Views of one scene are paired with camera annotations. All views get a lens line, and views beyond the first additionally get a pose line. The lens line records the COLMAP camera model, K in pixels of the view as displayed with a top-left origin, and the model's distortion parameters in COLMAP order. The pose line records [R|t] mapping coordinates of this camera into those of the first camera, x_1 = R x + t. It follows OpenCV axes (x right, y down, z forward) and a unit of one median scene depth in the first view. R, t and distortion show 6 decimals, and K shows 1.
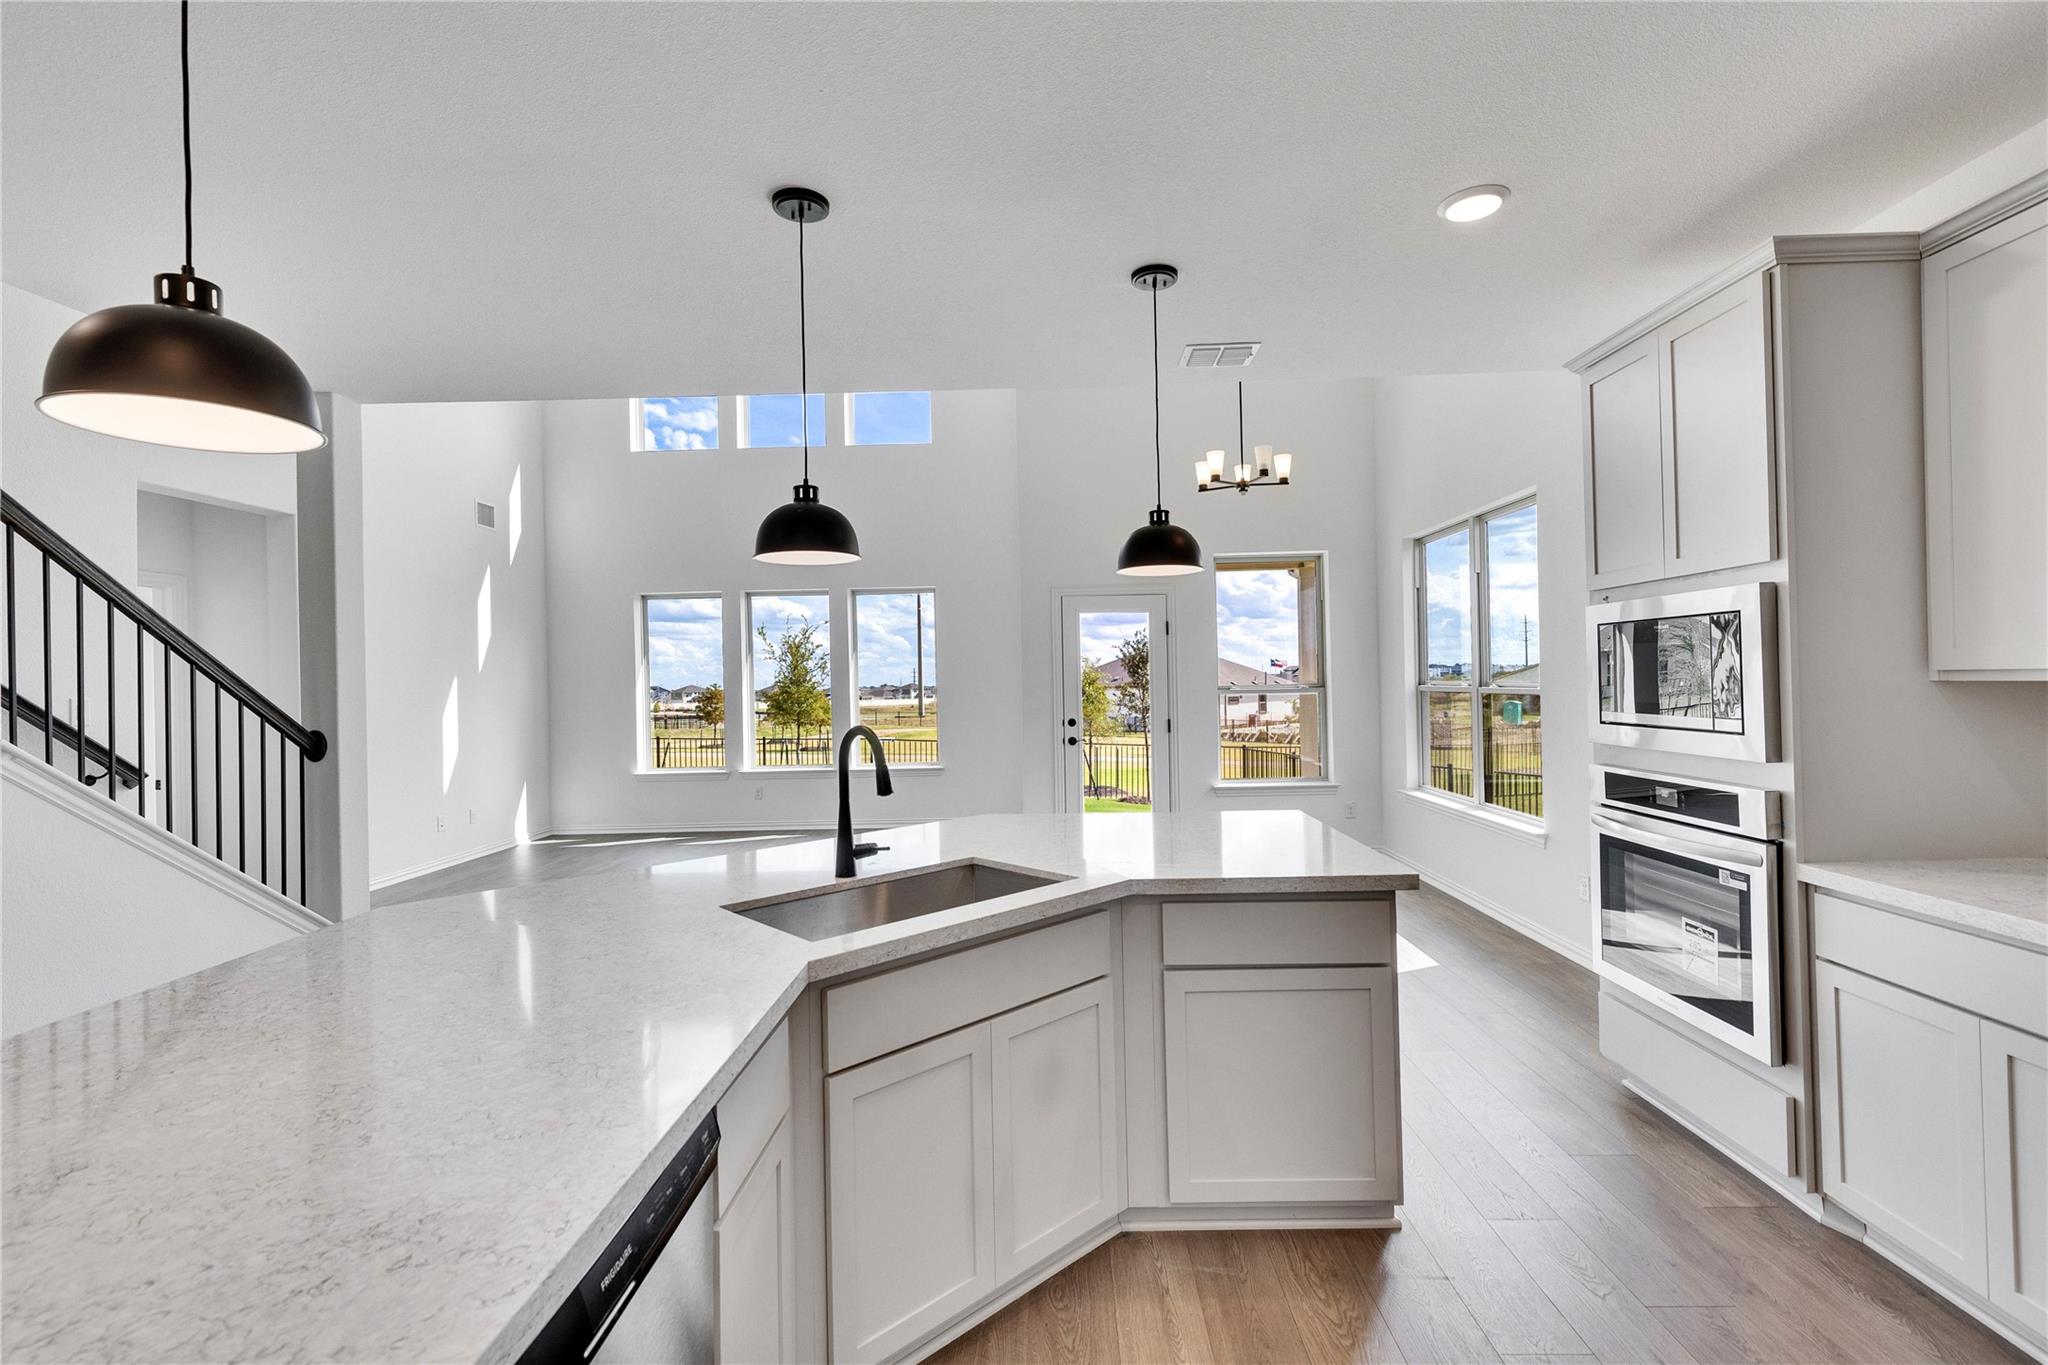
lens RADIAL K [[903.6, 0, 1037.1], [0, 903.6, 680.9], [0, 0, 1]] dist [0.000529, -0.000185]
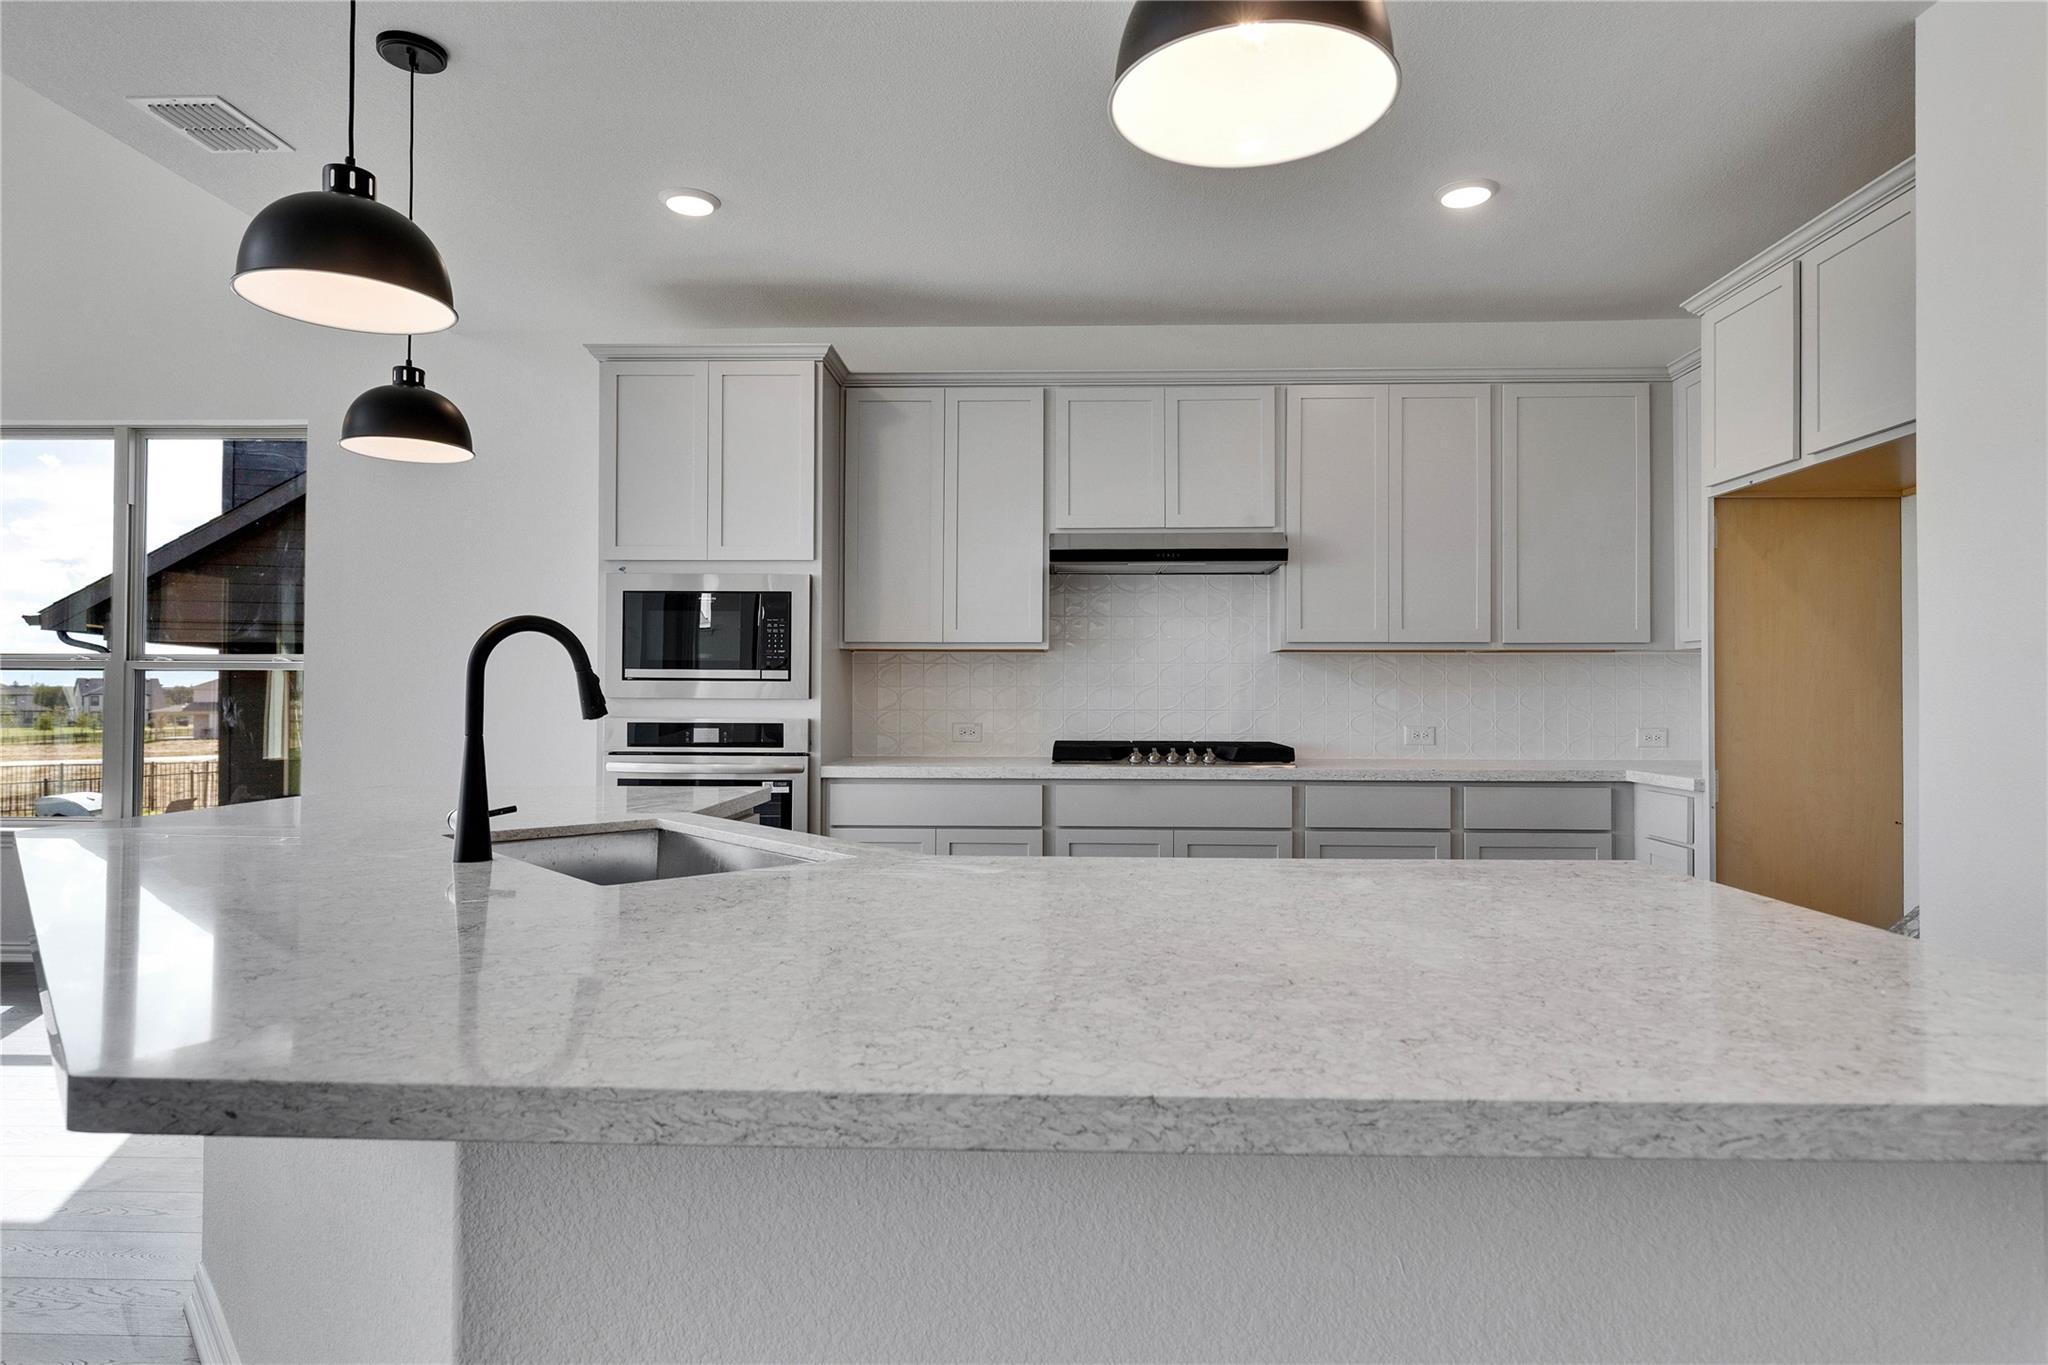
lens RADIAL K [[1124.5, 0, 1024.0], [0, 1124.5, 682.5], [0, 0, 1]] dist [-0.004318, -0.000932]
pose [[0.005195, 0.033230, 0.999434, -0.357325], [-0.004822, 0.999437, -0.033205, 0.044246], [-0.999975, -0.004646, 0.005353, 0.235052]]
